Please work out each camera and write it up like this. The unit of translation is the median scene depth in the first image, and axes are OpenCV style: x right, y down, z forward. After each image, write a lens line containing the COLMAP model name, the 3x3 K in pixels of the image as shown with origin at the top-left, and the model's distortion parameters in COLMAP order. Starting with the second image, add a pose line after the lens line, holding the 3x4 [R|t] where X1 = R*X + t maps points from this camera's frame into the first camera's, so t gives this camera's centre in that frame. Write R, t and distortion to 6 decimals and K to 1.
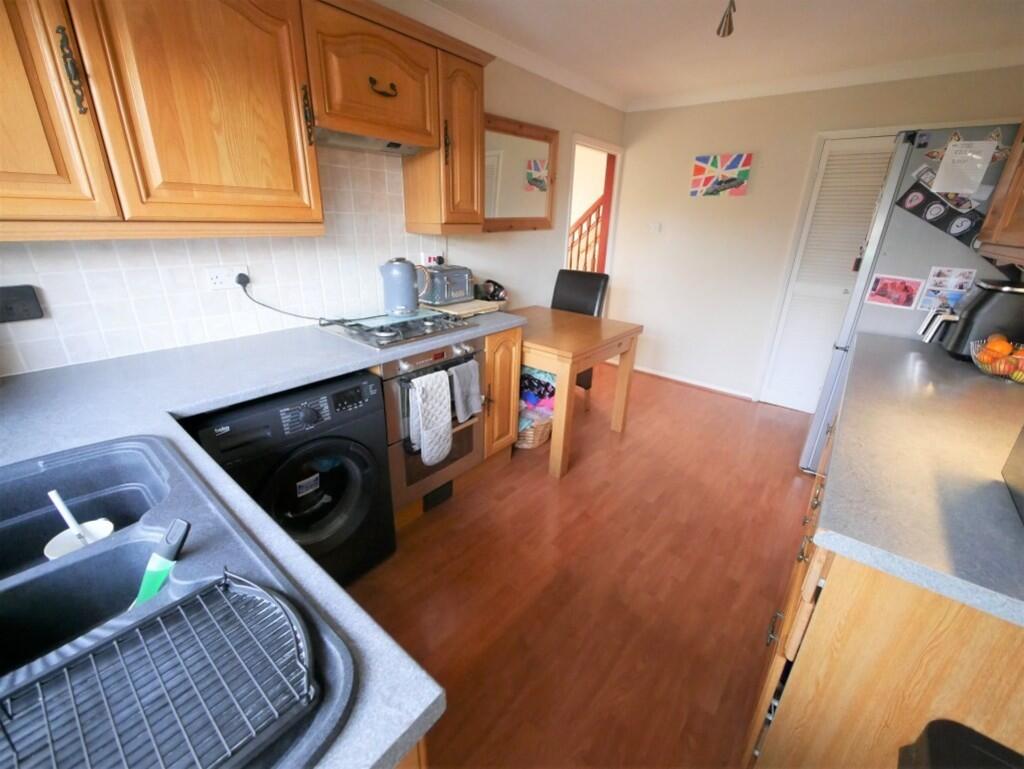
lens RADIAL K [[424.5, 0, 509.3], [0, 424.5, 375.2], [0, 0, 1]] dist [-0.002876, -0.000218]
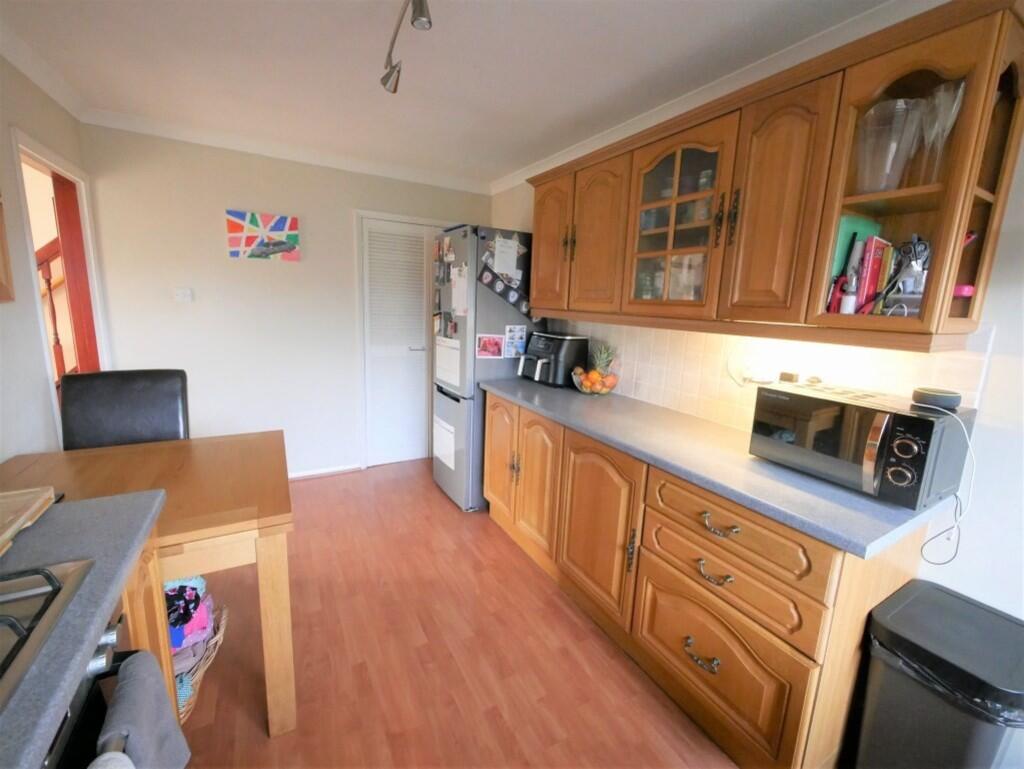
lens RADIAL K [[424.5, 0, 509.3], [0, 424.5, 375.2], [0, 0, 1]] dist [-0.002876, -0.000218]
pose [[0.358574, -0.178657, 0.916246, -0.169349], [0.297302, 0.952263, 0.069331, -0.126354], [-0.884893, 0.247541, 0.394572, 0.317759]]
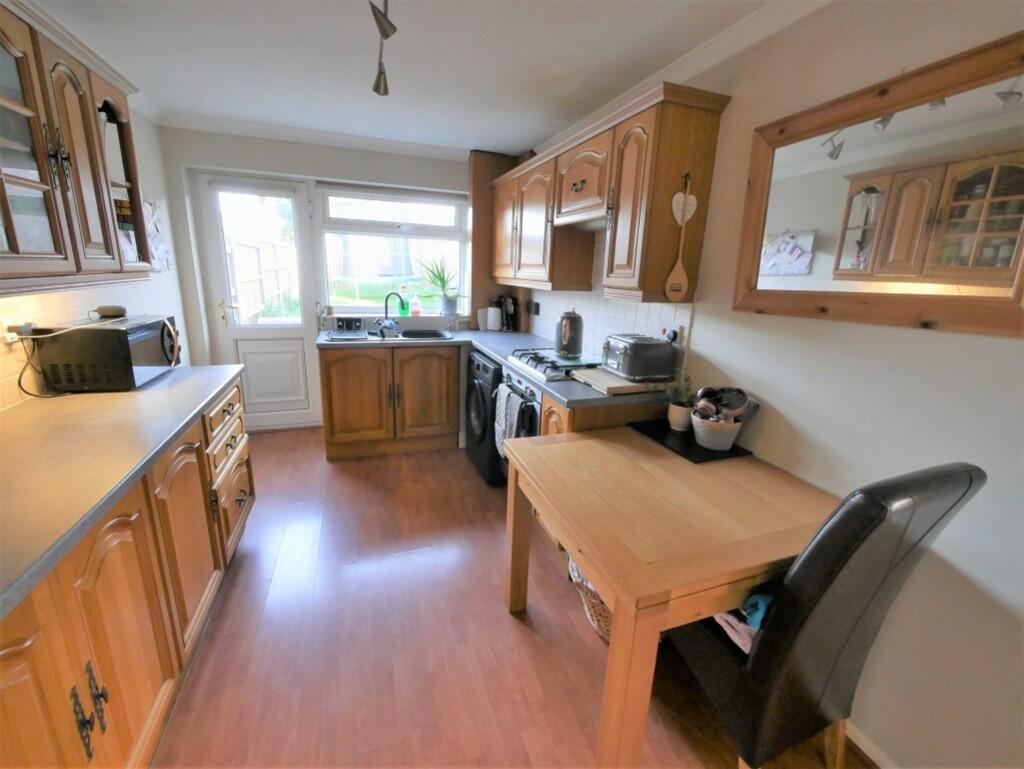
lens RADIAL K [[424.5, 0, 509.3], [0, 424.5, 375.2], [0, 0, 1]] dist [-0.002876, -0.000218]
pose [[-0.510806, 0.160883, -0.844508, 0.551417], [-0.346990, 0.860180, 0.373748, -0.315440], [0.786559, 0.483949, -0.383560, 0.867099]]
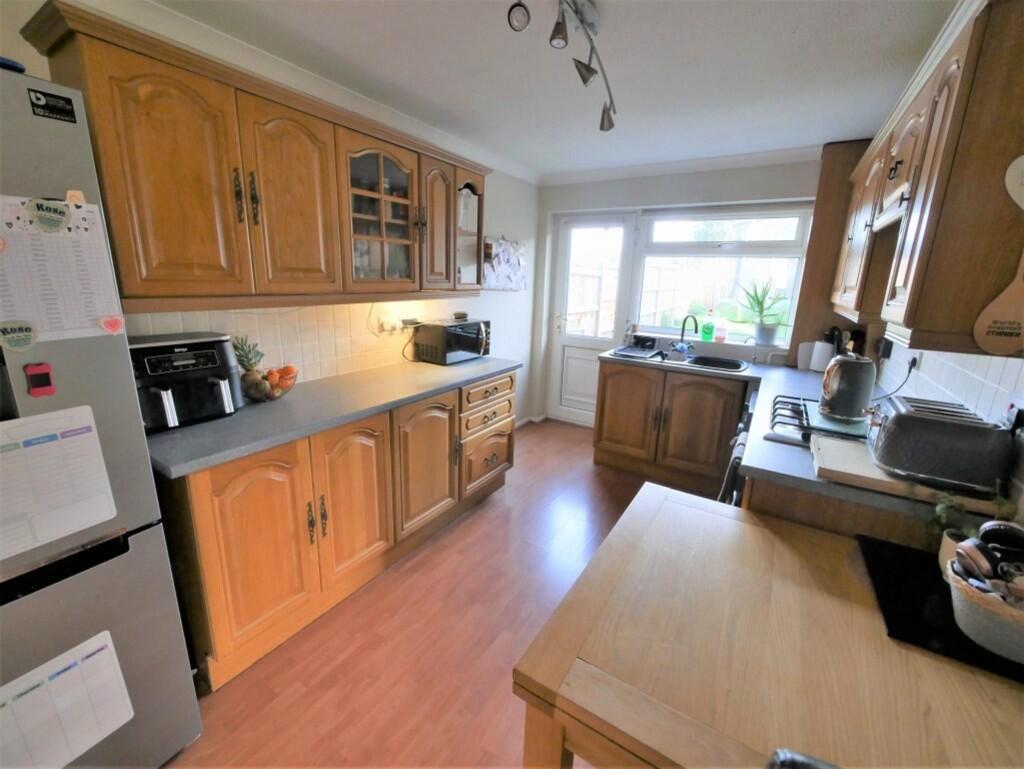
lens RADIAL K [[424.5, 0, 509.3], [0, 424.5, 375.2], [0, 0, 1]] dist [-0.002876, -0.000218]
pose [[-0.990383, -0.032157, -0.134563, 0.328025], [-0.101263, 0.831209, 0.546660, -0.388442], [0.094271, 0.555029, -0.826472, 1.011421]]
